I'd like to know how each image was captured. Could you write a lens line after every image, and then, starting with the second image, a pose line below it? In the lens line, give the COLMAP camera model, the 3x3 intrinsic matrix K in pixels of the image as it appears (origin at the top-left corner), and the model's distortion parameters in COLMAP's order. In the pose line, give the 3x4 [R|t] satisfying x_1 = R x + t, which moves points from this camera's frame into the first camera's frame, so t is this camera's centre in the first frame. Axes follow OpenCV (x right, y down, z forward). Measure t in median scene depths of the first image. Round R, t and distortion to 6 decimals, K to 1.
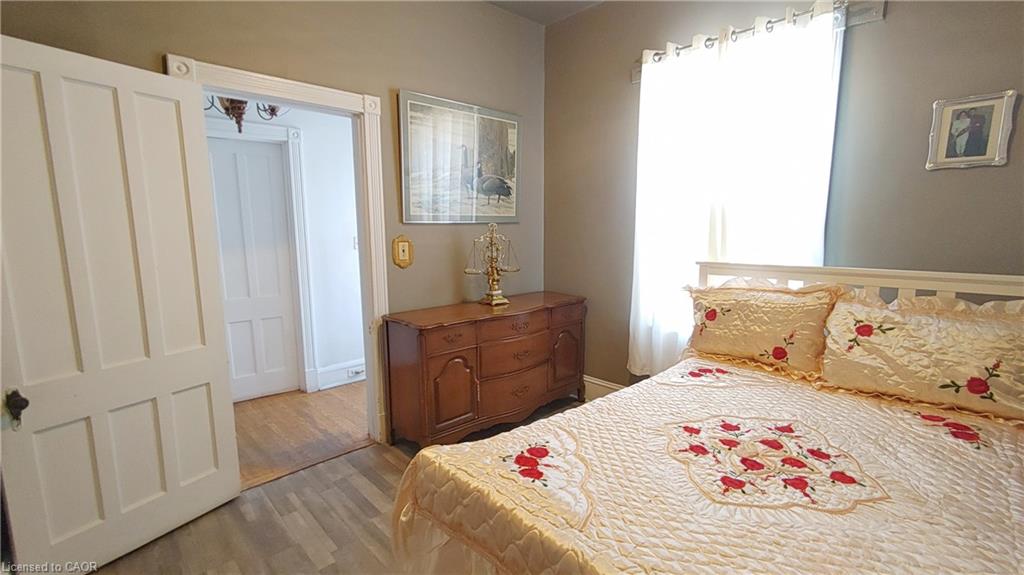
lens RADIAL K [[449.2, 0, 515.0], [0, 449.2, 292.7], [0, 0, 1]] dist [0.001628, -0.000202]
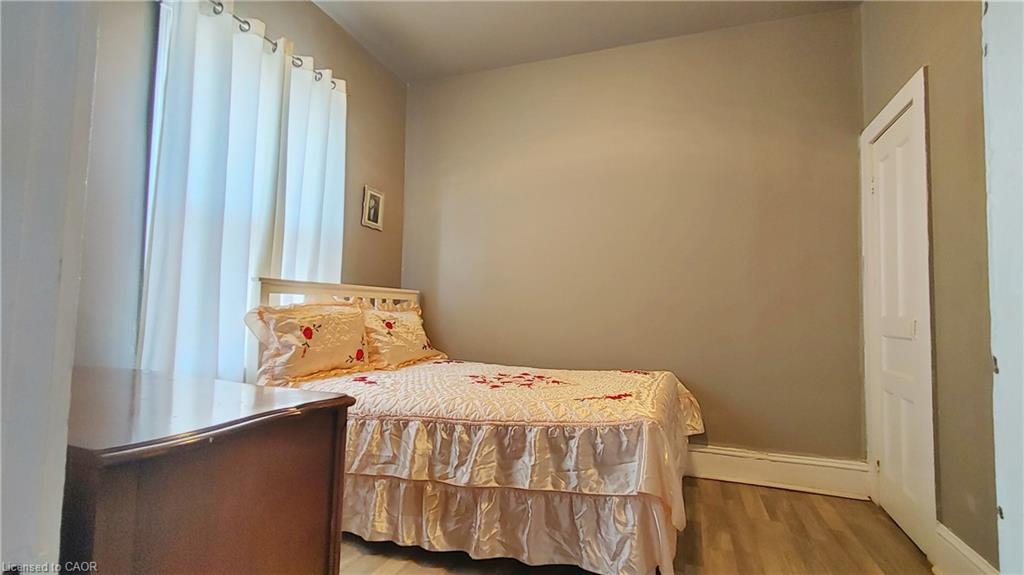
lens RADIAL K [[449.2, 0, 515.0], [0, 449.2, 292.7], [0, 0, 1]] dist [0.001628, -0.000202]
pose [[-0.437802, 0.036392, 0.898335, -0.657420], [0.113172, 0.993464, 0.014908, 0.000384], [-0.891920, 0.108193, -0.439058, 1.119364]]
